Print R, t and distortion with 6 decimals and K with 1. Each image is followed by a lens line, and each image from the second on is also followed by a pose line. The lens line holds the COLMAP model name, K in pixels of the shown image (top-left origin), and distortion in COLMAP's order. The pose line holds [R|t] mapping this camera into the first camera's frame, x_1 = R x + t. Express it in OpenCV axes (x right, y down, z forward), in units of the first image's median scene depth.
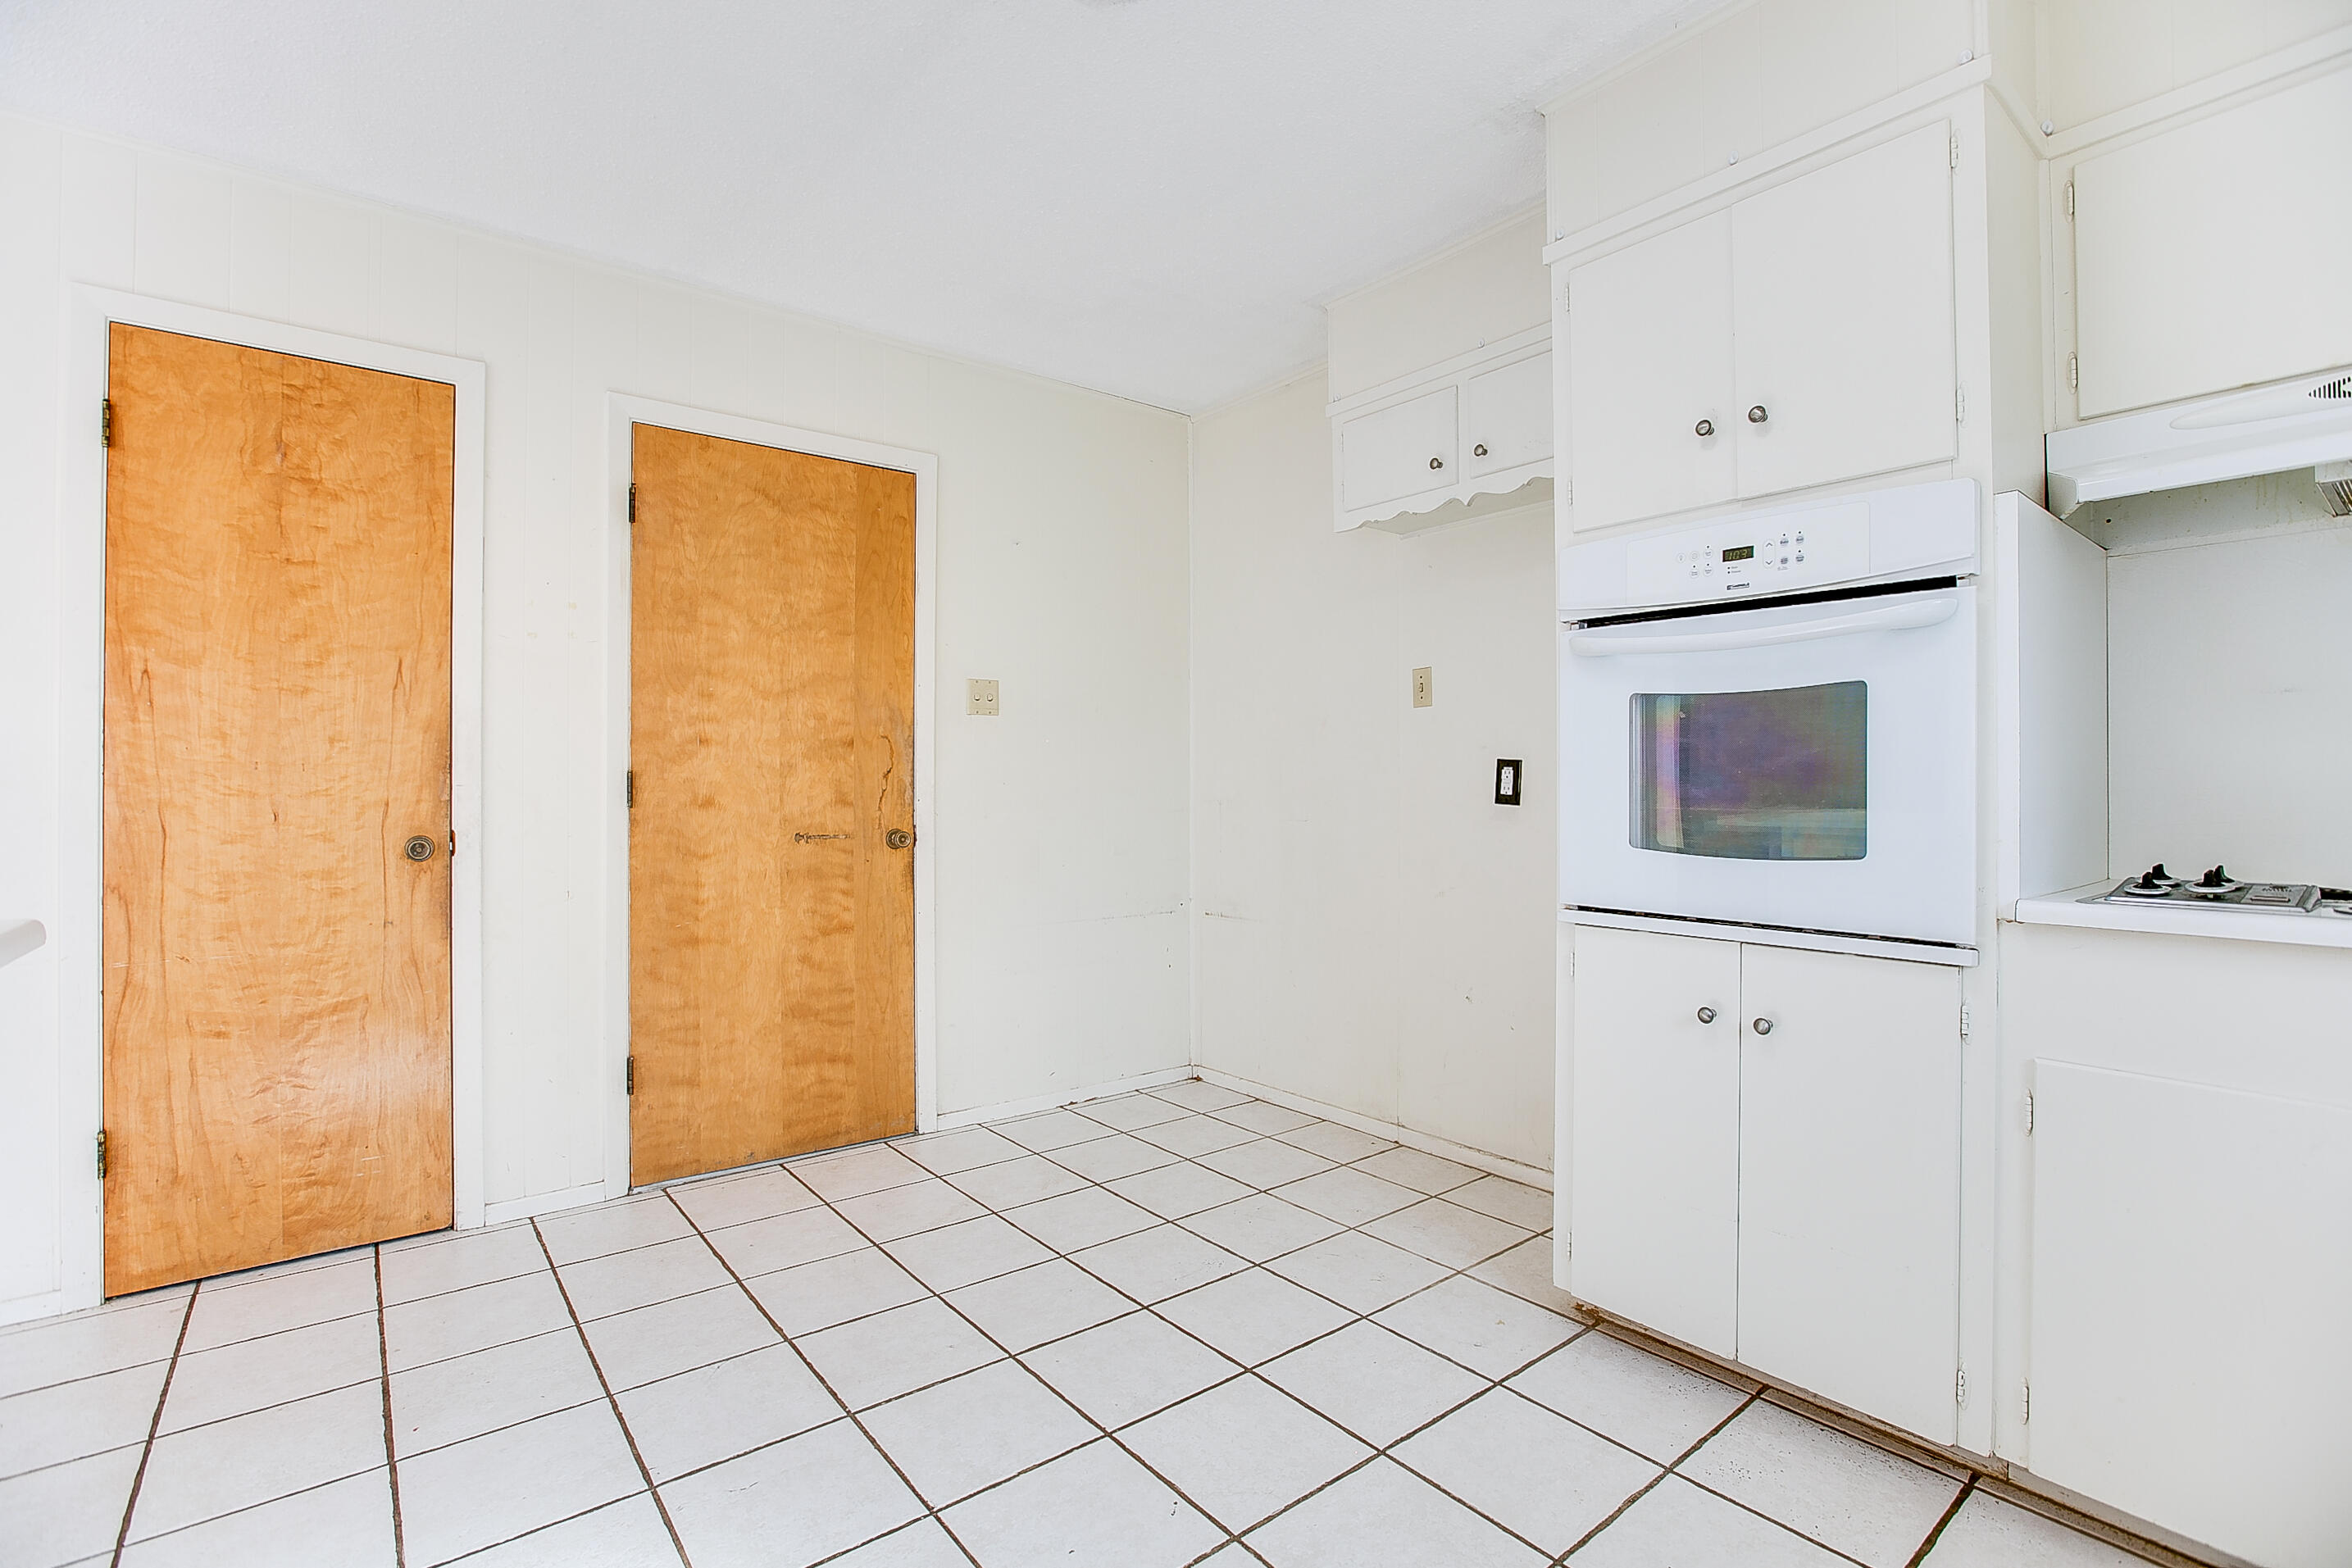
lens RADIAL K [[1095.9, 0, 1164.7], [0, 1095.9, 782.0], [0, 0, 1]] dist [-0.022998, -0.000272]
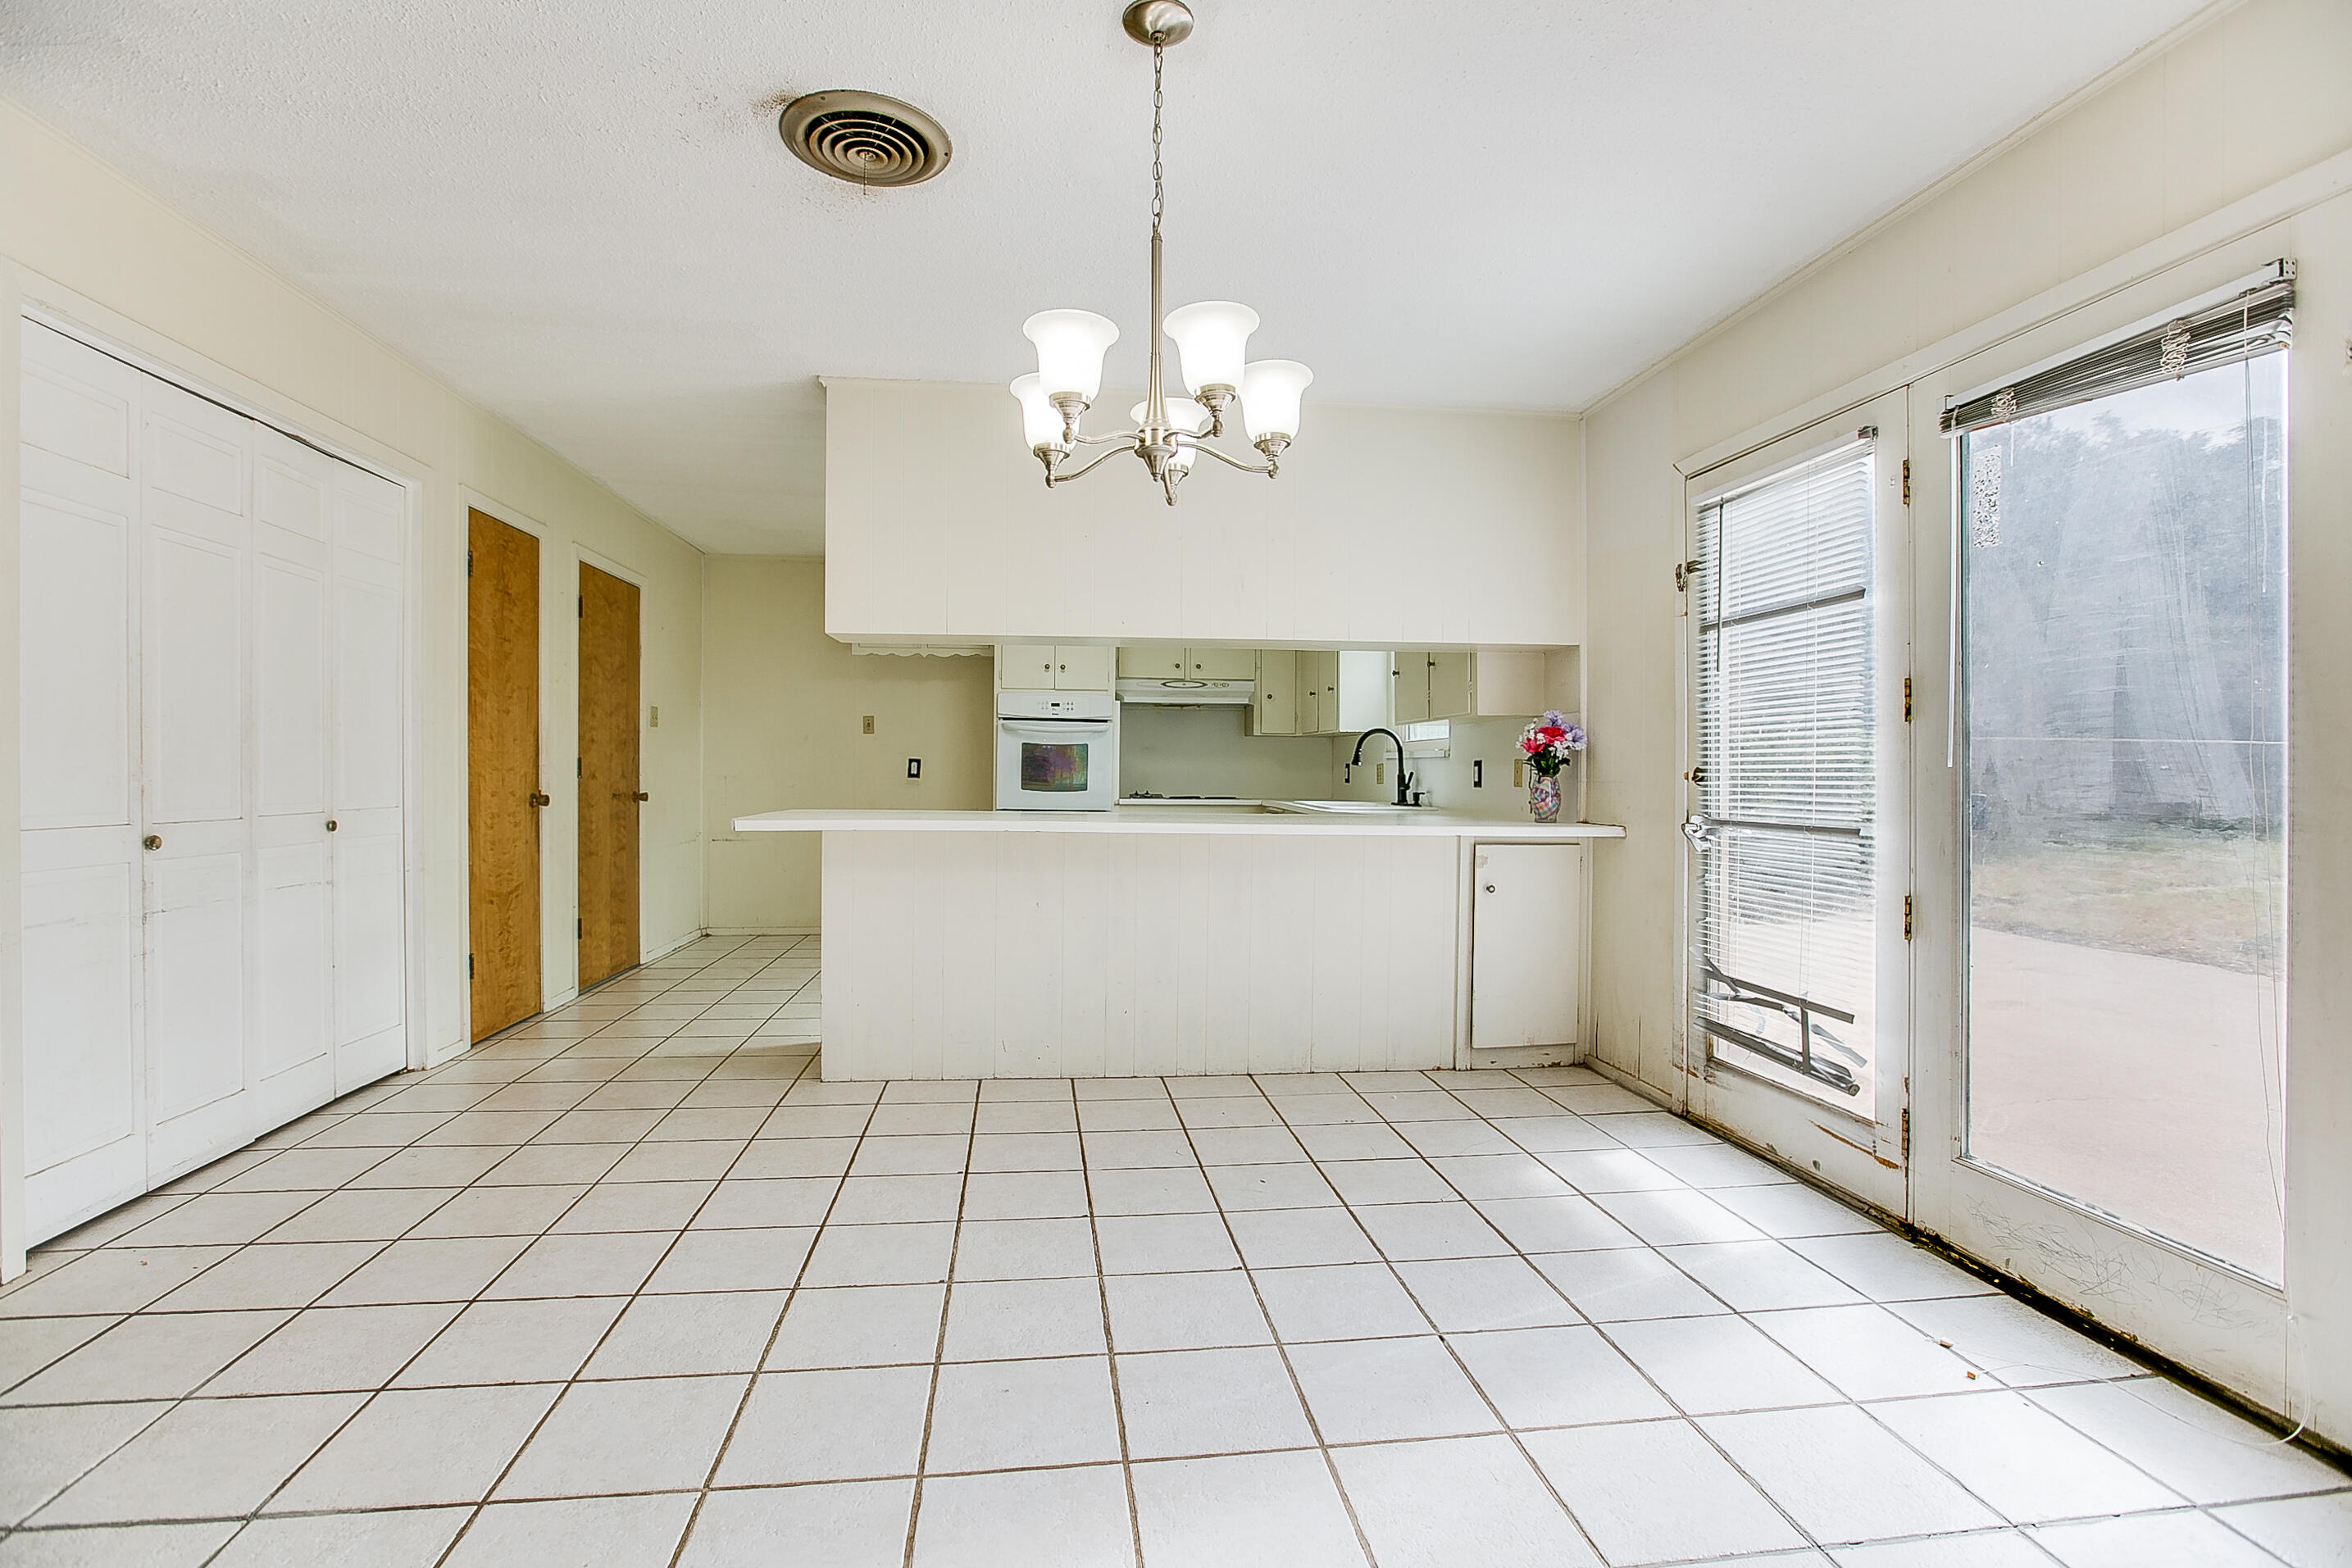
lens RADIAL K [[1095.9, 0, 1174.4], [0, 1095.9, 787.2], [0, 0, 1]] dist [-0.022998, -0.000272]
pose [[0.518287, -0.004870, 0.855193, -1.768669], [-0.014419, 0.999792, 0.014432, -0.001811], [-0.855085, -0.019811, 0.518108, -0.894014]]
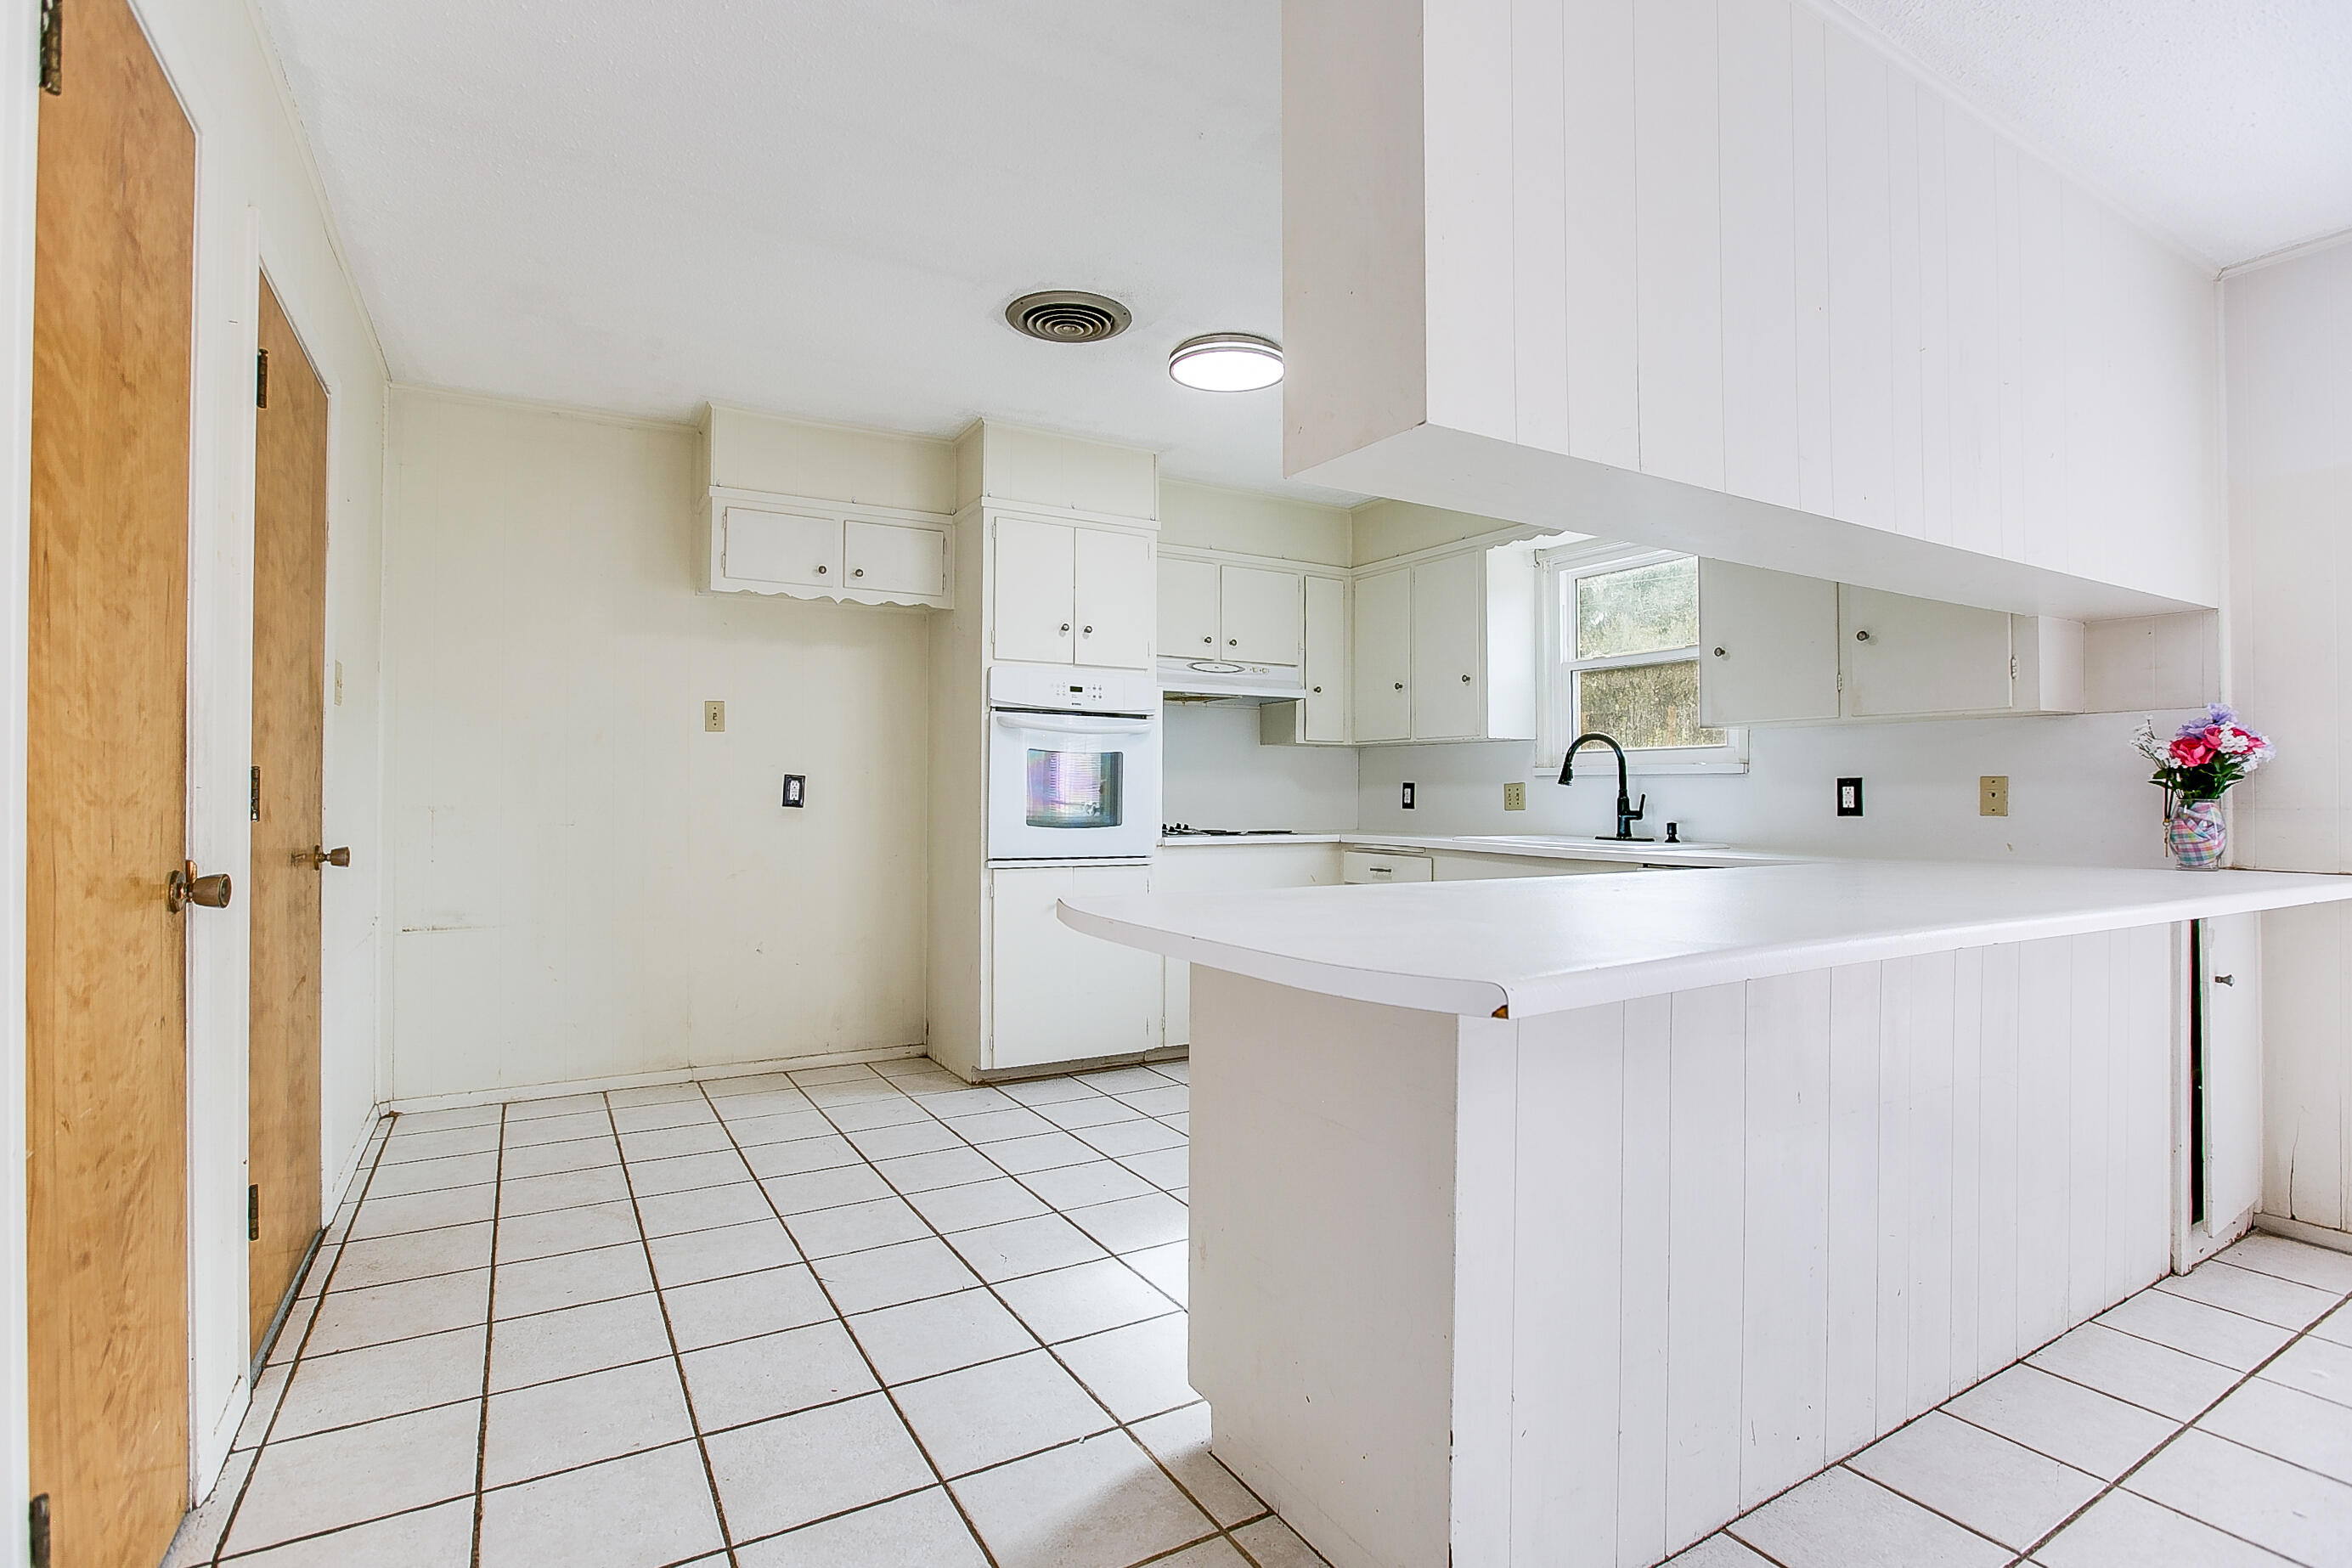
lens RADIAL K [[1096.0, 0, 1164.5], [0, 1096.0, 784.4], [0, 0, 1]] dist [-0.022998, -0.000272]
pose [[0.142640, 0.011904, 0.989703, -1.262163], [-0.009433, 0.999899, -0.010667, 0.002641], [-0.989730, -0.007814, 0.142738, 0.392919]]
